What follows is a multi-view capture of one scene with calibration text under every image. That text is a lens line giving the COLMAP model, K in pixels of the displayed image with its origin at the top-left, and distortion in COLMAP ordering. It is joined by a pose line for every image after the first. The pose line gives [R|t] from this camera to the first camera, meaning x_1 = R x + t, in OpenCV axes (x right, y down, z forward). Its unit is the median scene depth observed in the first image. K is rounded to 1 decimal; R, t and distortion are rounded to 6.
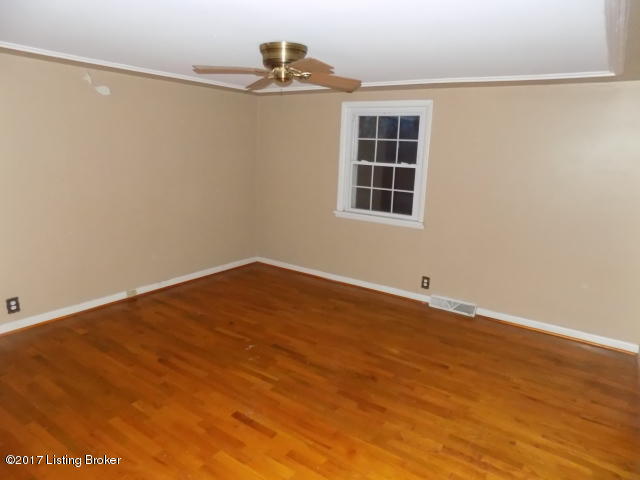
lens RADIAL K [[434.5, 0, 320.0], [0, 434.5, 240.0], [0, 0, 1]] dist [-0.006228, -0.001915]
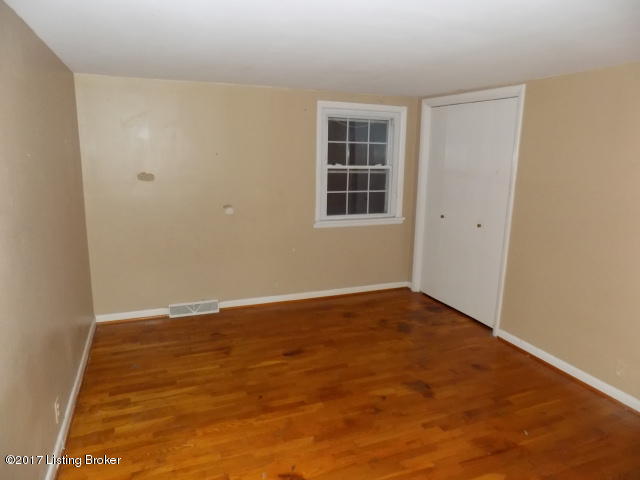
lens RADIAL K [[434.5, 0, 320.0], [0, 434.5, 240.0], [0, 0, 1]] dist [-0.006228, -0.001915]
pose [[0.567093, -0.193632, 0.800570, -0.731513], [0.183307, 0.977267, 0.106522, -0.131574], [-0.802997, 0.086342, 0.589696, 0.488946]]
